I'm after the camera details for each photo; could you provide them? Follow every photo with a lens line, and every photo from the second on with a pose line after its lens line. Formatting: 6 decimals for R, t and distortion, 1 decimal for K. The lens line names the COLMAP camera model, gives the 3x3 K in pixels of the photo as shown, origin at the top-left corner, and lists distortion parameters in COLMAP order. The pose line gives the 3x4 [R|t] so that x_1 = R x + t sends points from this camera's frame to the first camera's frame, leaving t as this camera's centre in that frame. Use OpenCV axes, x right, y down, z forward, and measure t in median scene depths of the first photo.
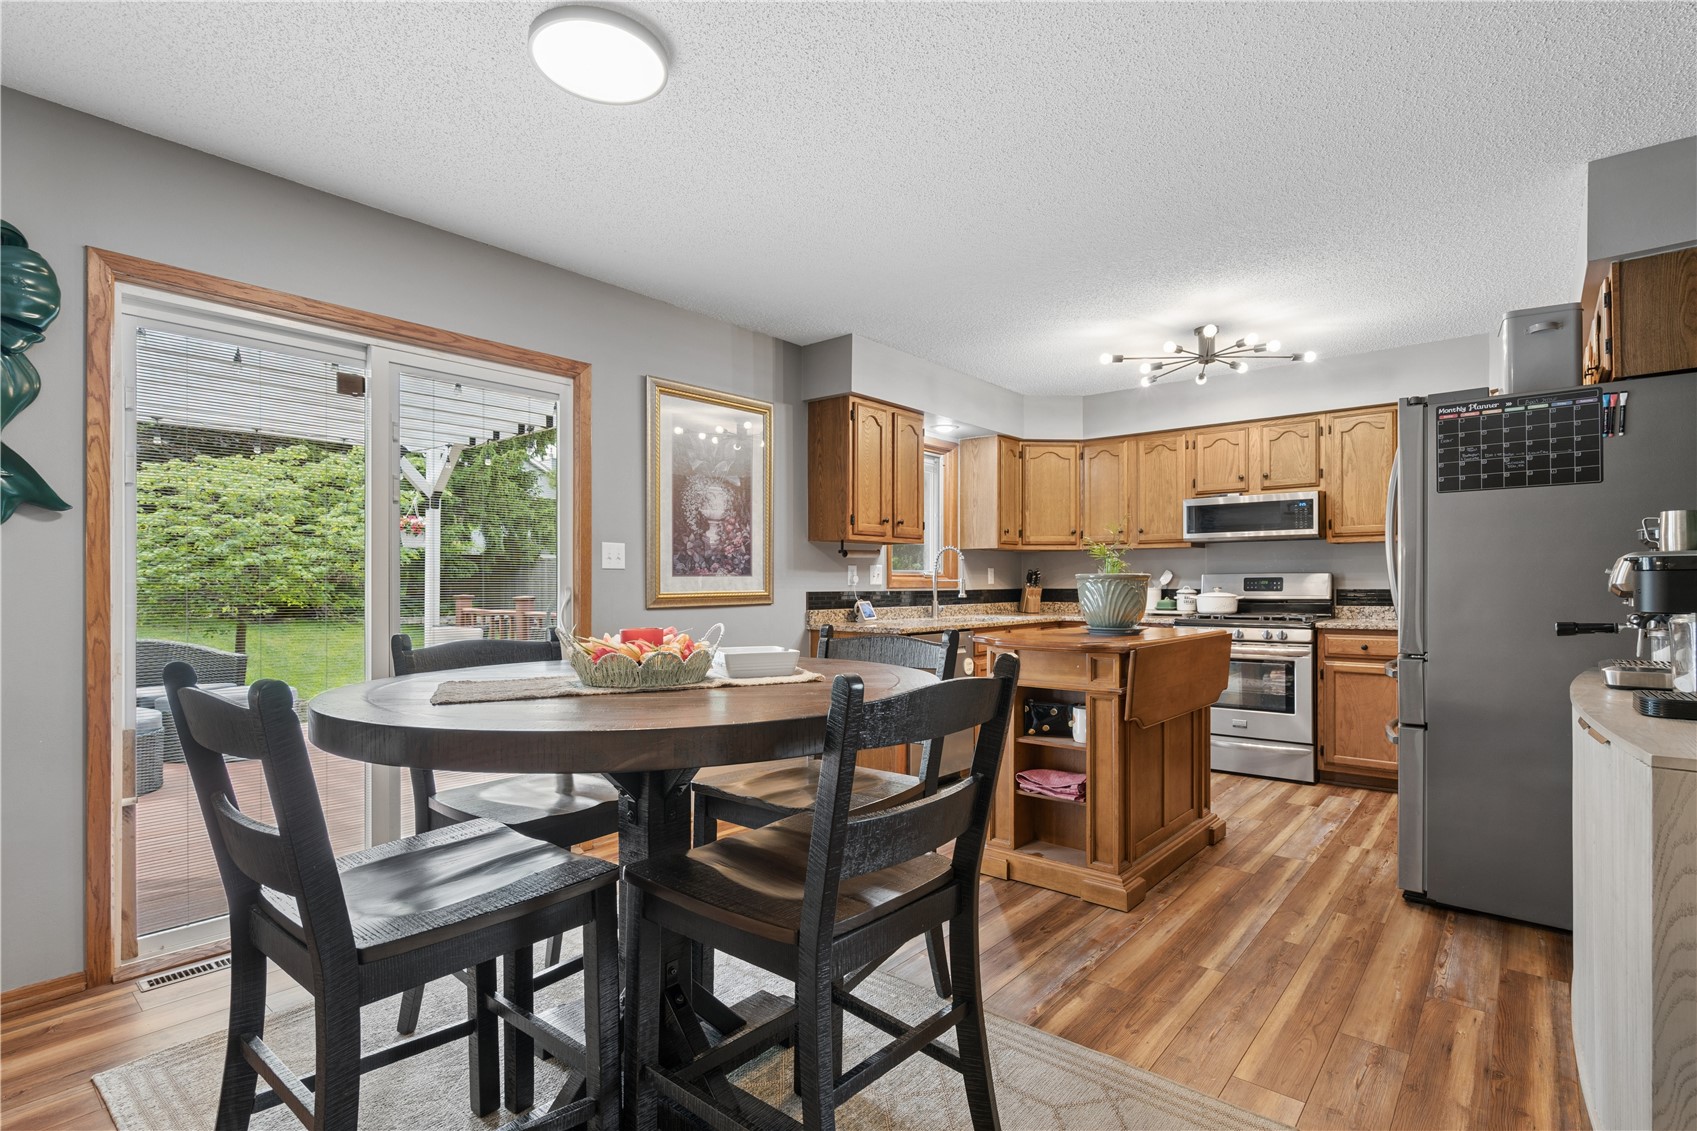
lens RADIAL K [[829.7, 0, 849.0], [0, 829.7, 578.7], [0, 0, 1]] dist [-0.000012, -0.000006]
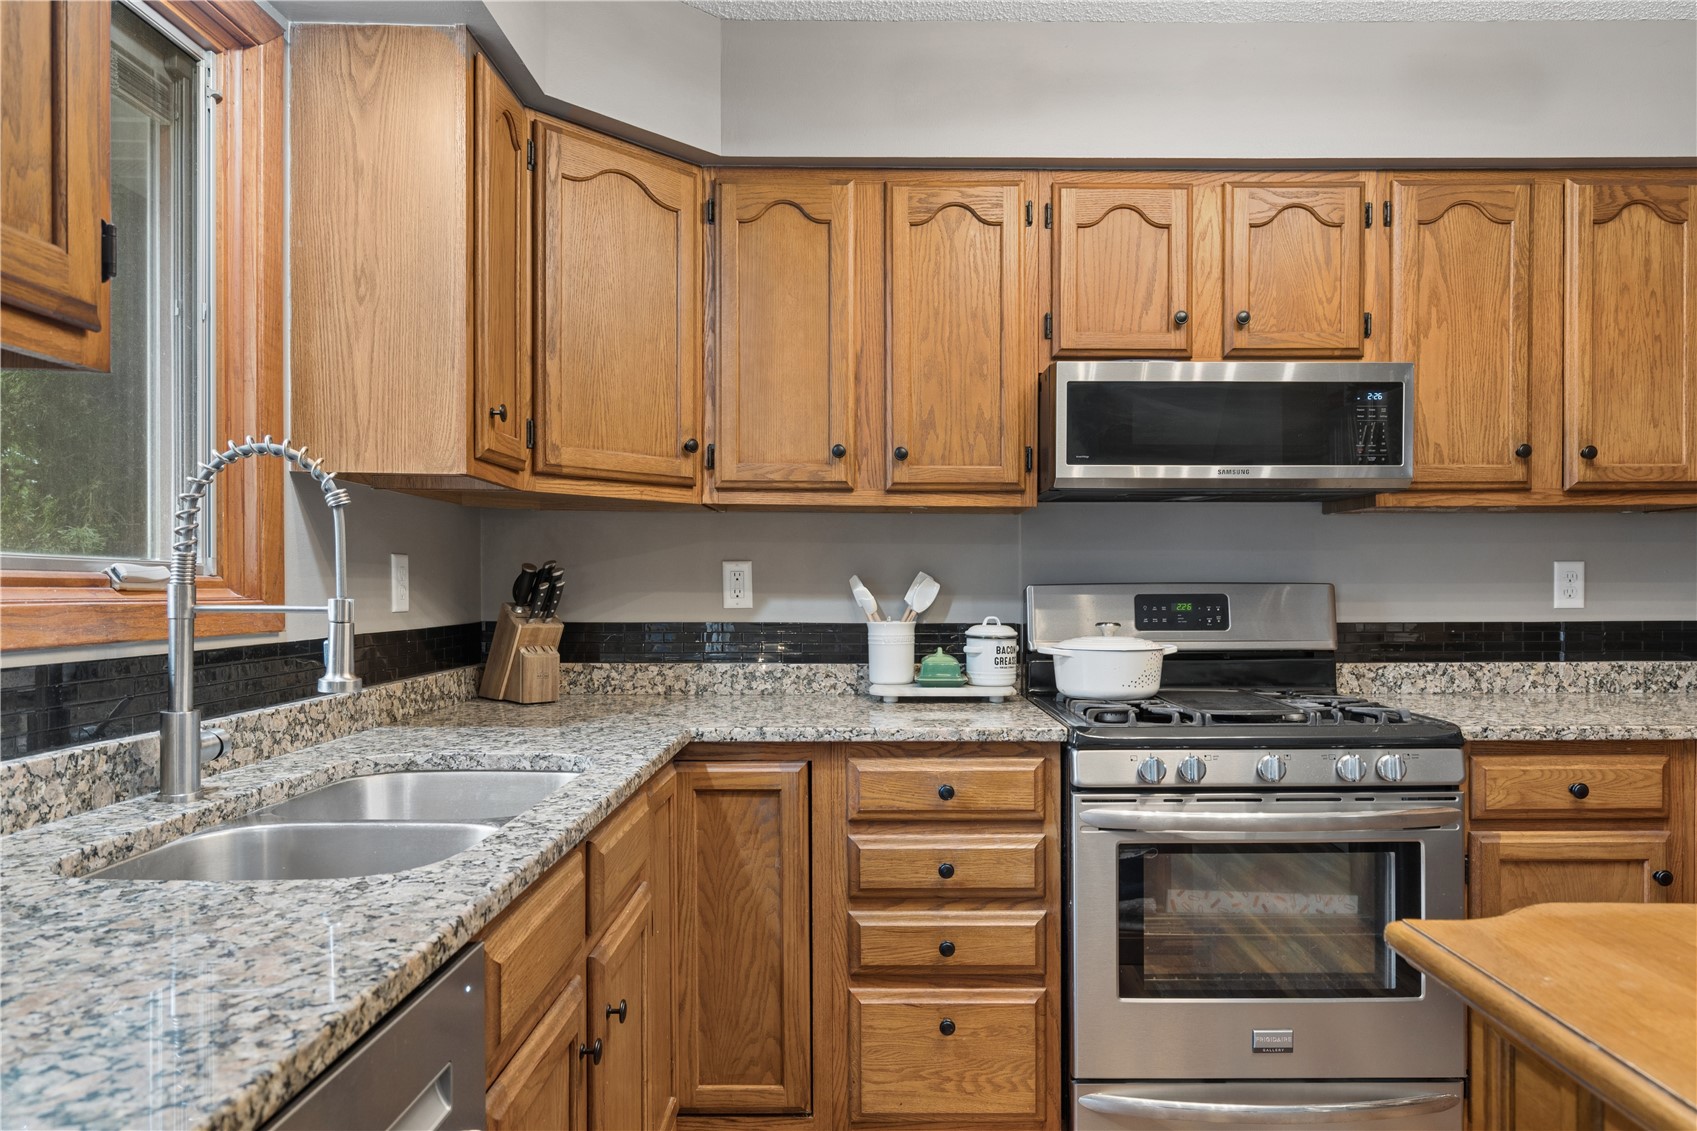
lens RADIAL K [[1088.9, 0, 866.3], [0, 1088.9, 594.7], [0, 0, 1]] dist [0.008921, 0.000439]
pose [[0.764991, -0.000186, 0.644040, 0.058067], [-0.008004, 0.999920, 0.009795, -0.004621], [-0.643991, -0.012648, 0.764929, 0.668781]]
